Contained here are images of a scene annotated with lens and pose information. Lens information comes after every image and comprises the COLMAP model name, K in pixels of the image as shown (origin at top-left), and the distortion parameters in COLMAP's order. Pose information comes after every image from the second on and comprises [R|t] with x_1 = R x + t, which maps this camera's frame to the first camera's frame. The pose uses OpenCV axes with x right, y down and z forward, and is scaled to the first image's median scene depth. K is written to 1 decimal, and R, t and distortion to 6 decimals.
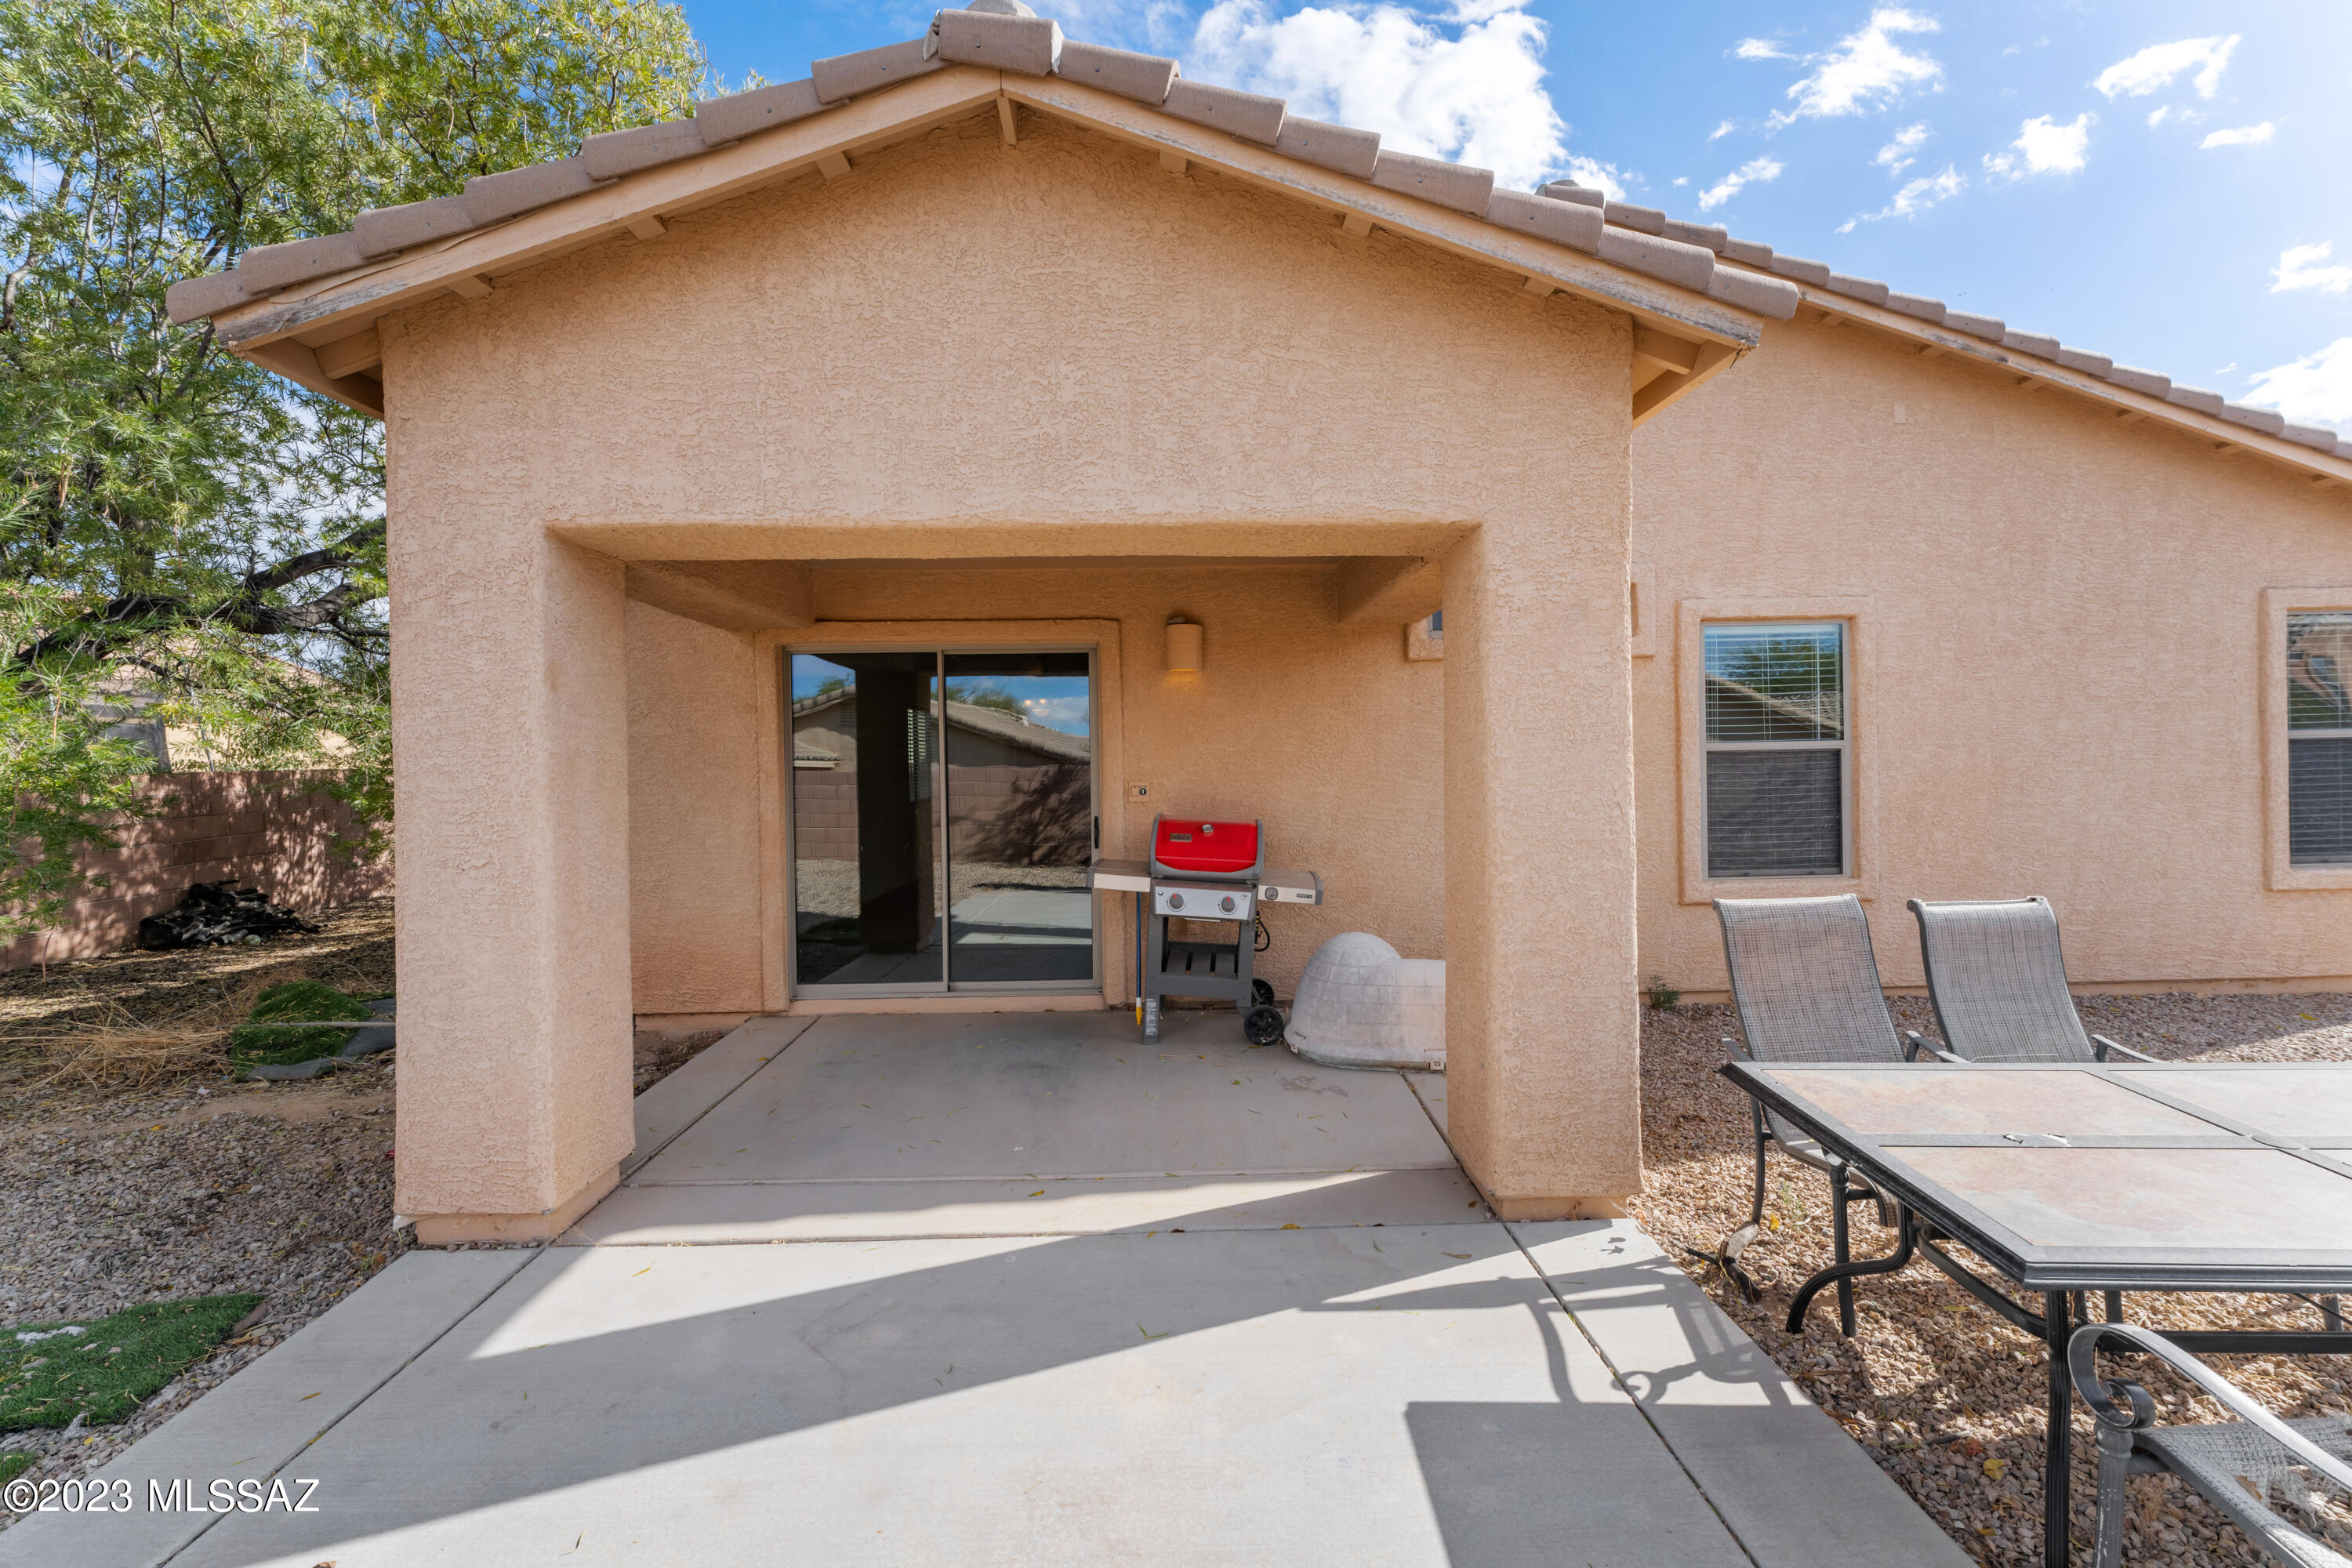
lens RADIAL K [[937.9, 0, 1178.6], [0, 937.9, 763.2], [0, 0, 1]] dist [0.002660, 0.000018]
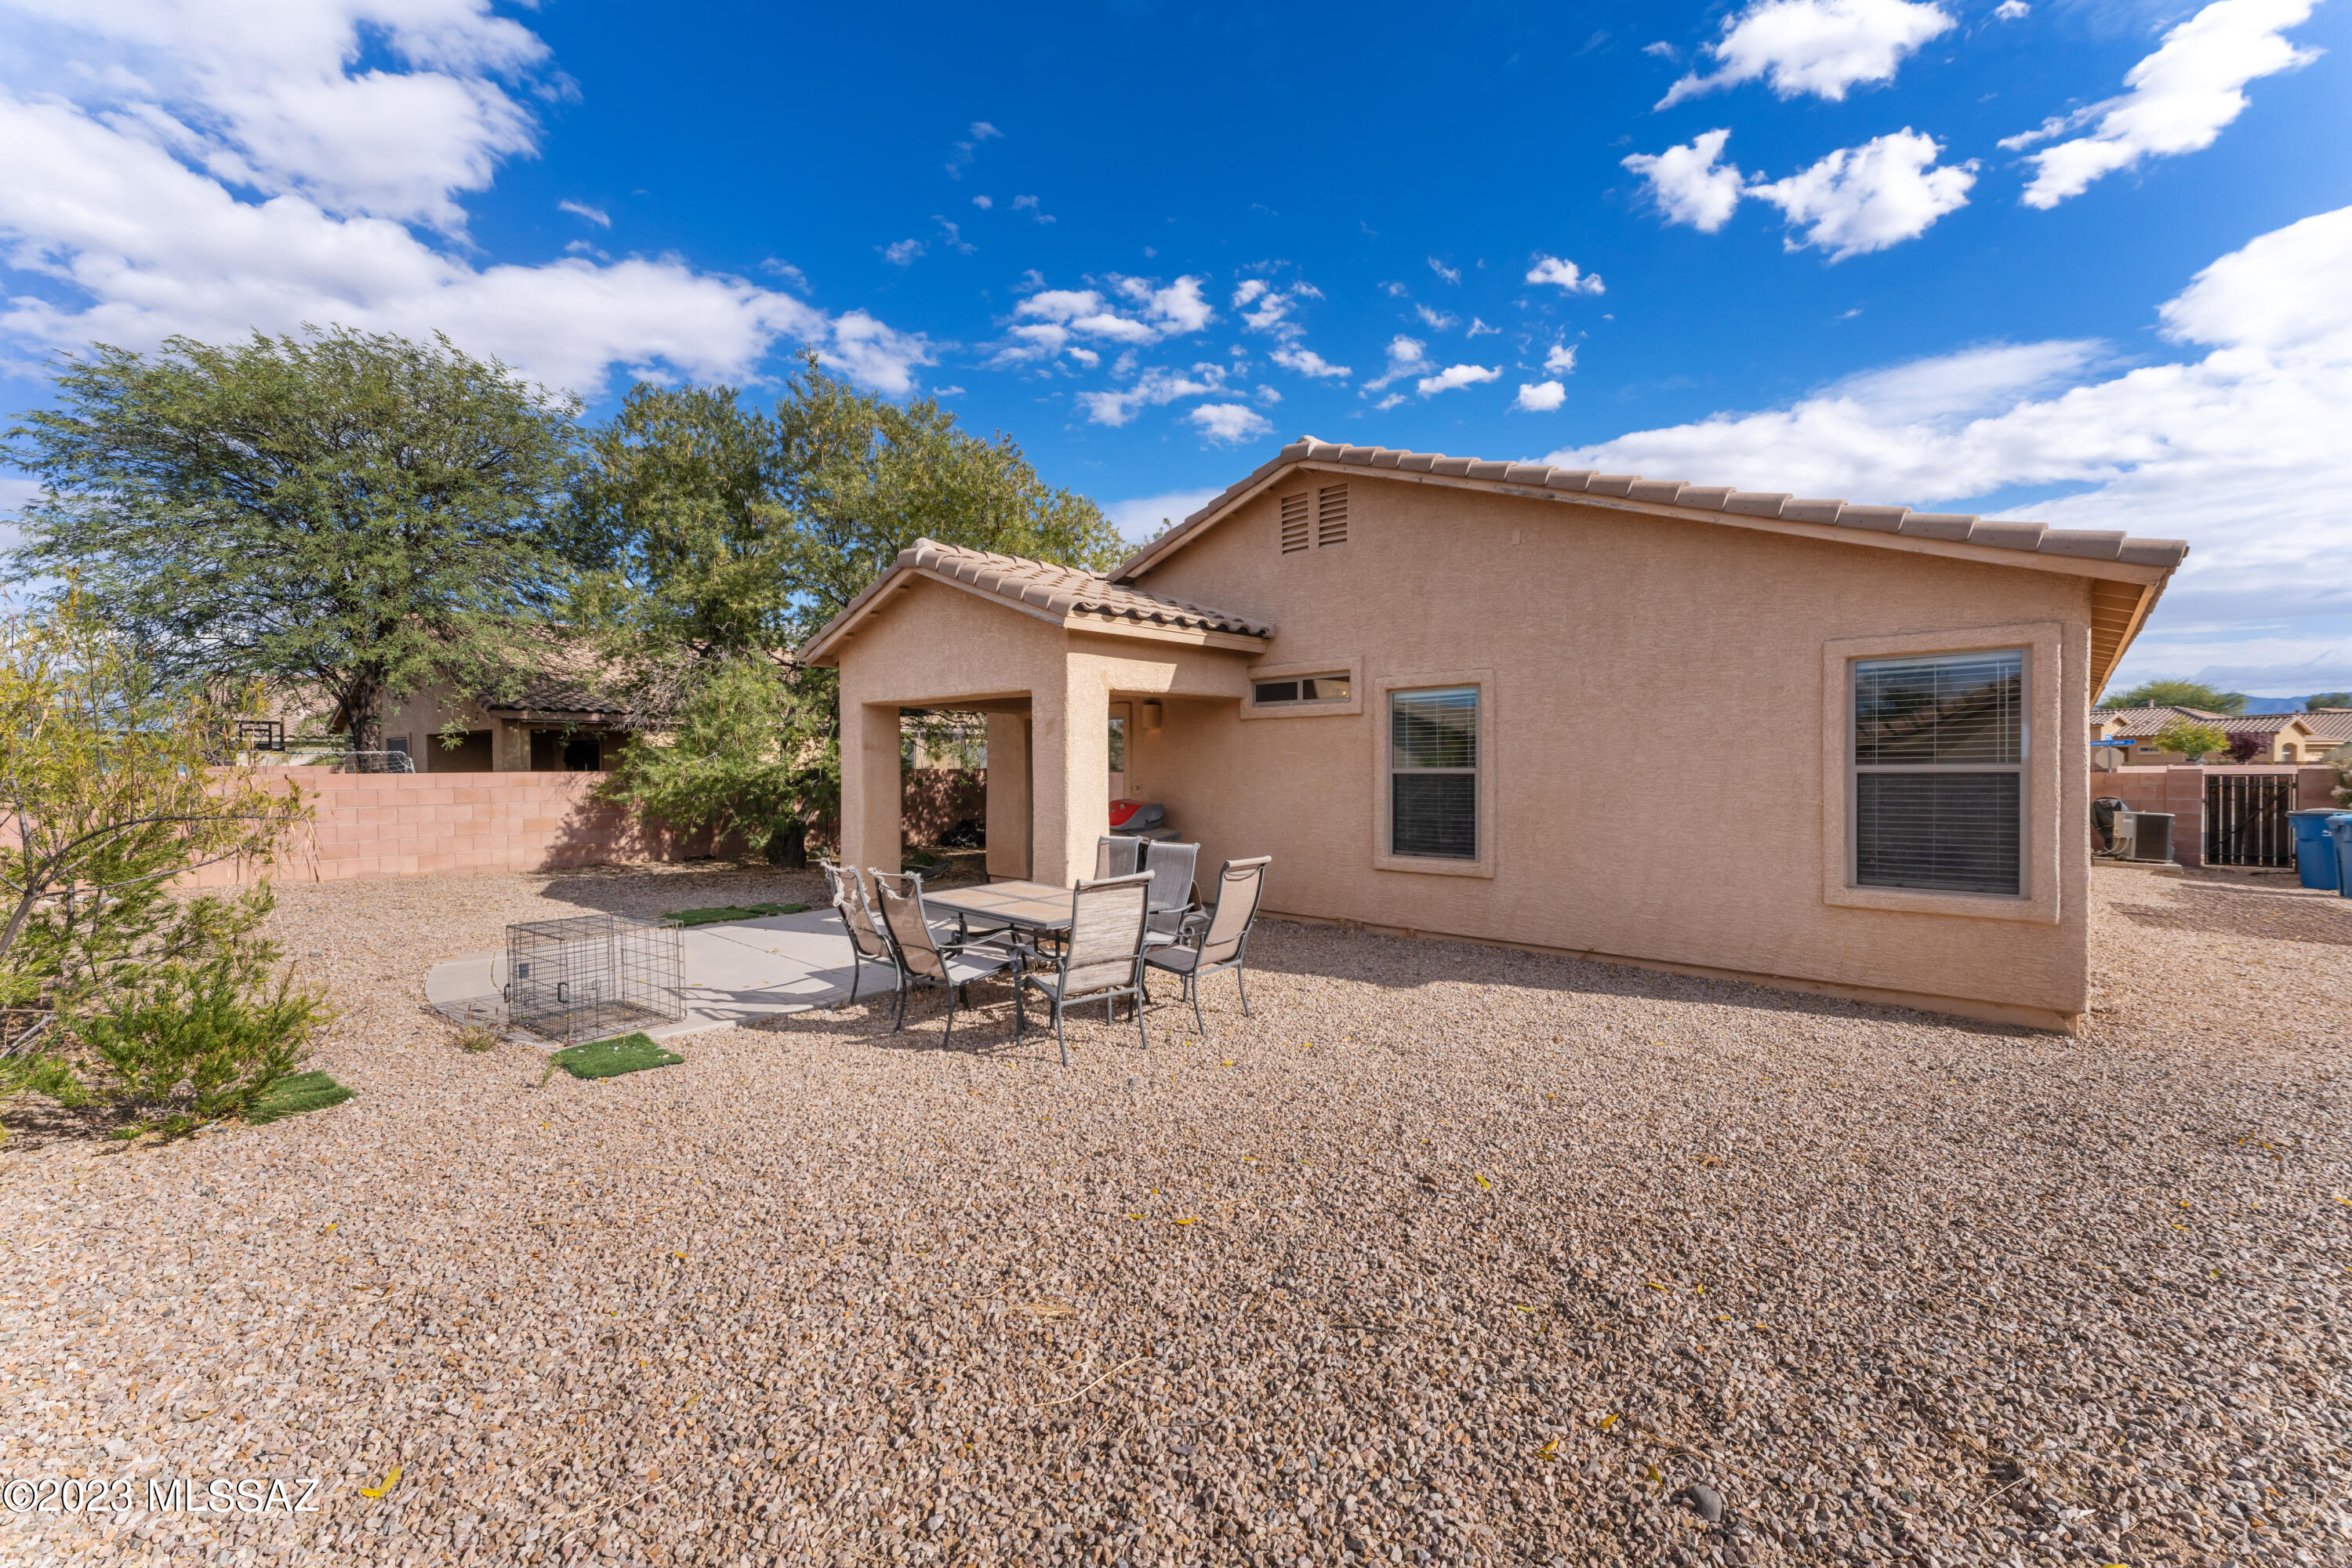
lens RADIAL K [[937.9, 0, 1178.6], [0, 937.9, 763.2], [0, 0, 1]] dist [0.002660, 0.000018]
pose [[0.720205, 0.012853, -0.693643, 1.380052], [-0.015081, 0.999882, 0.002870, -0.028592], [0.693598, 0.008394, 0.720313, -0.367862]]
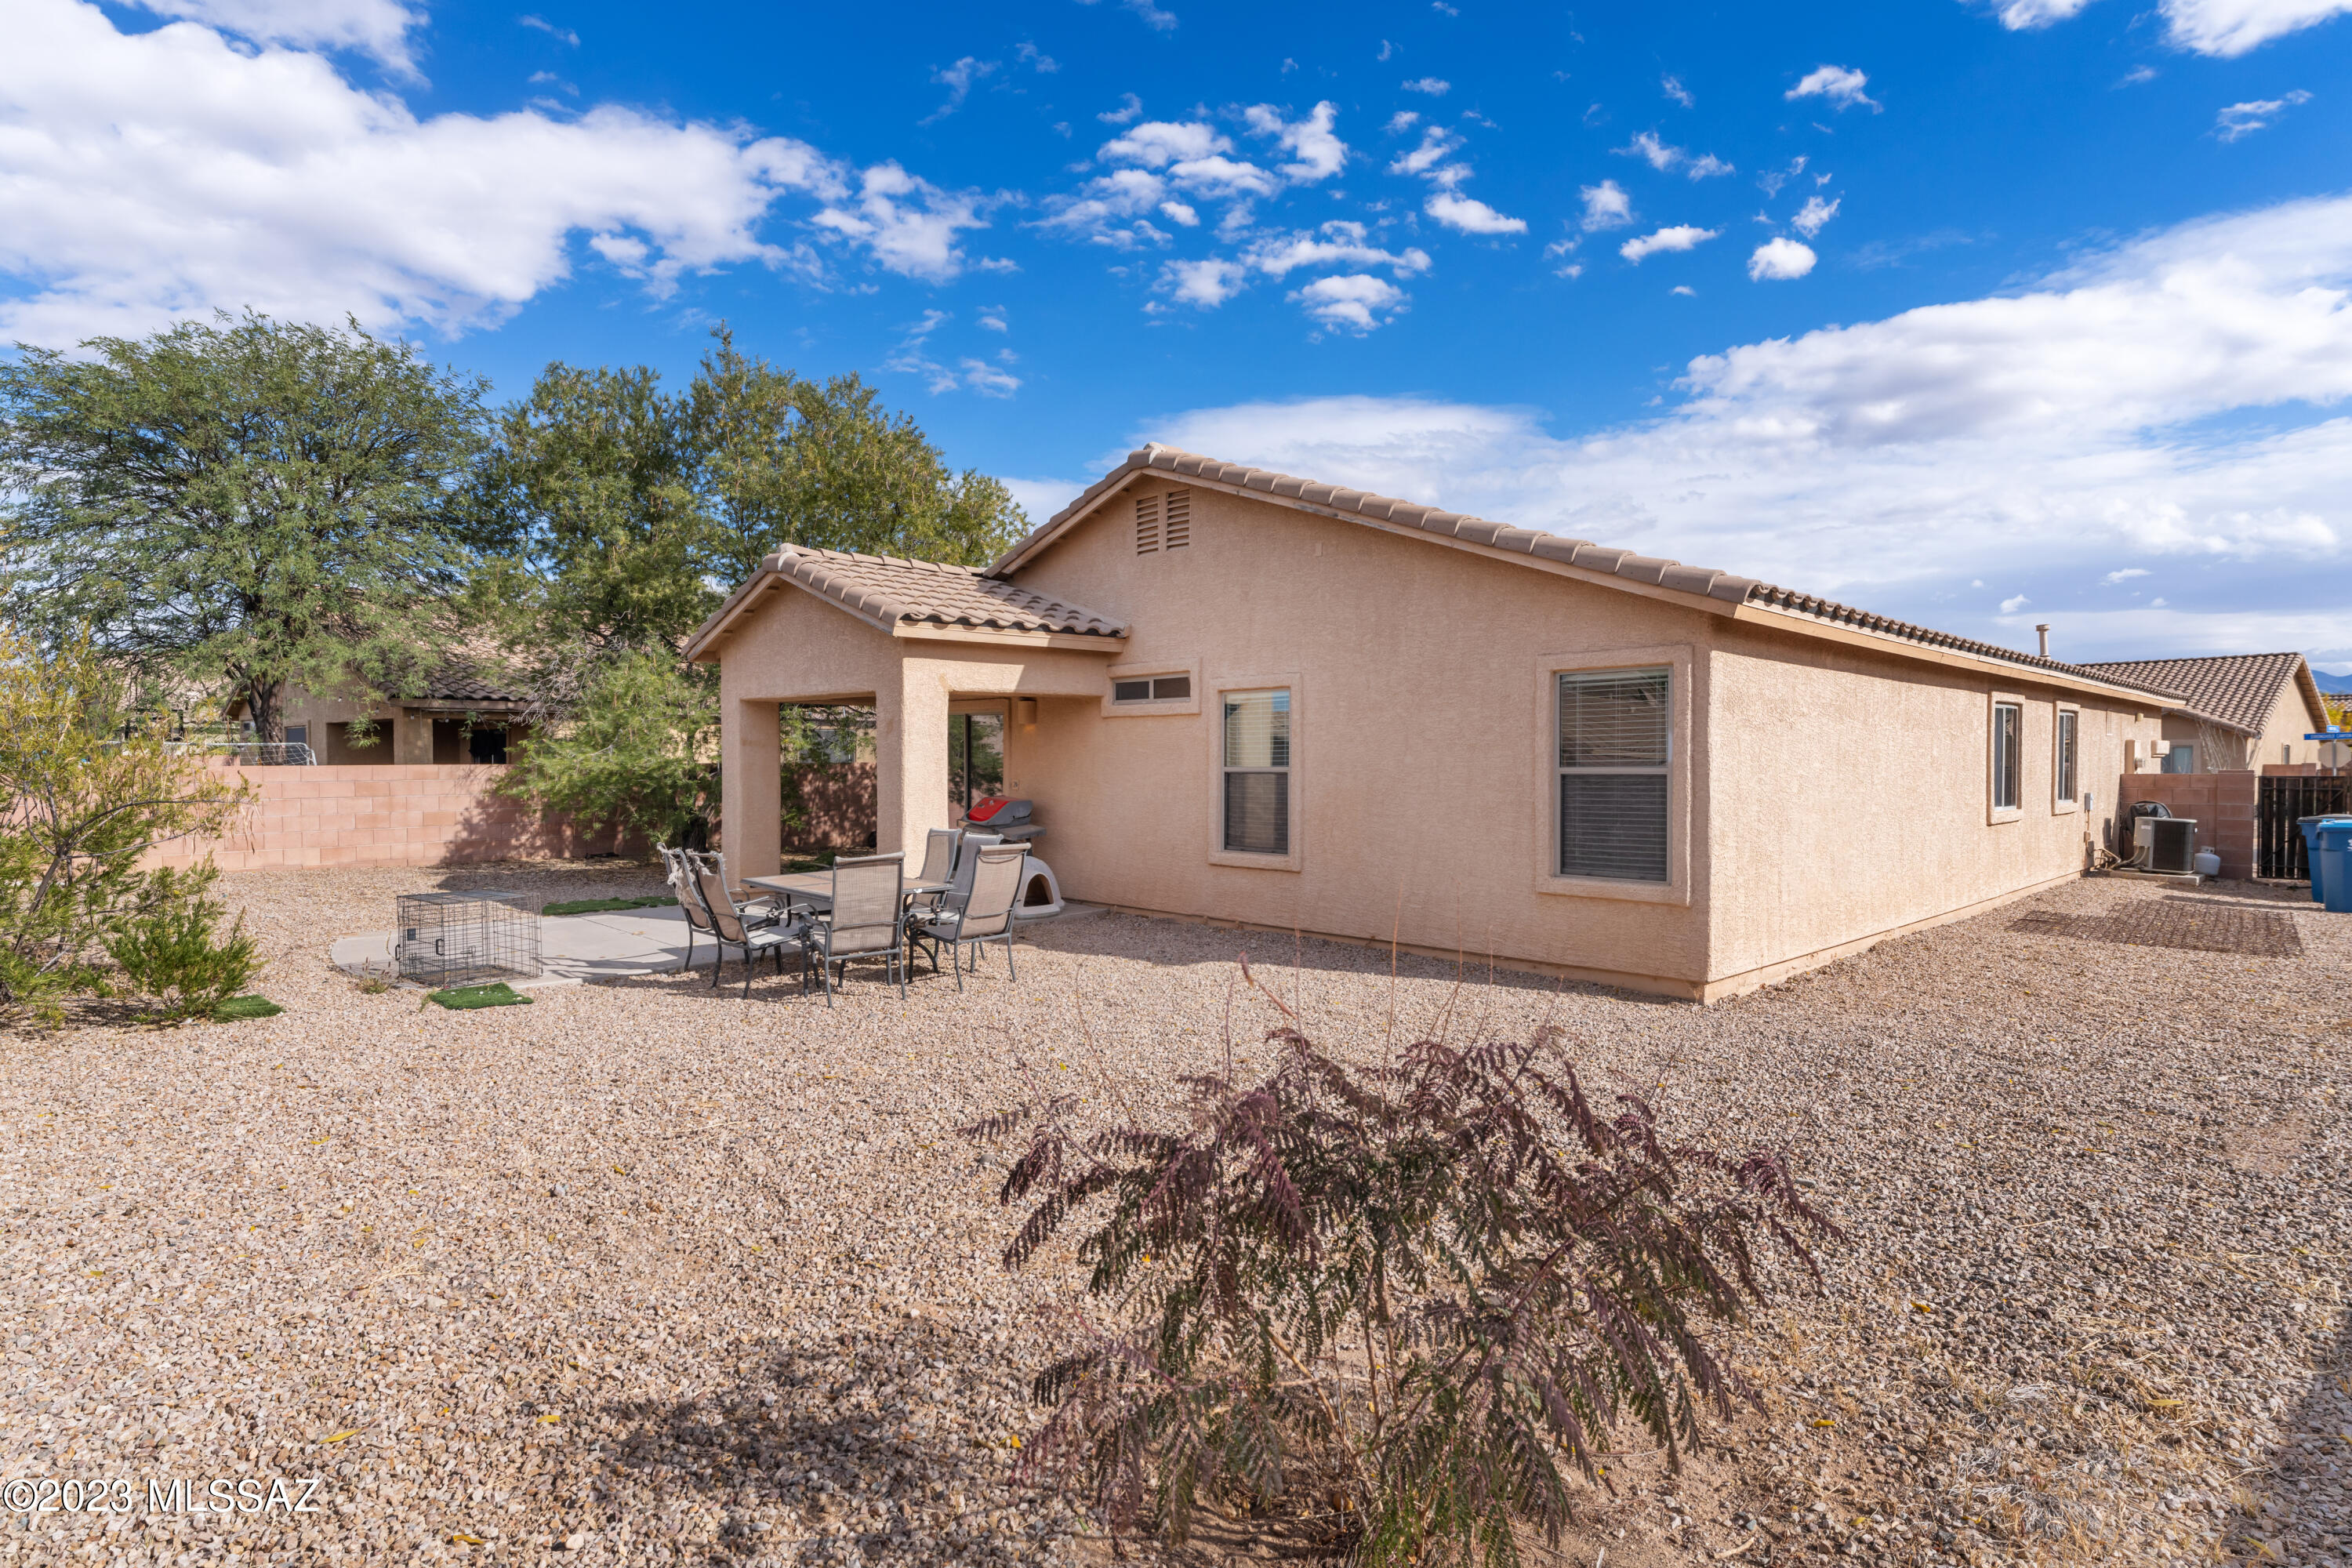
lens RADIAL K [[1203.8, 0, 1173.6], [0, 1203.8, 742.3], [0, 0, 1]] dist [-0.004614, 0.006320]
pose [[0.678327, 0.008841, -0.734707, 2.015665], [-0.019042, 0.999803, -0.005550, -0.049317], [0.734514, 0.017755, 0.678361, -0.467027]]
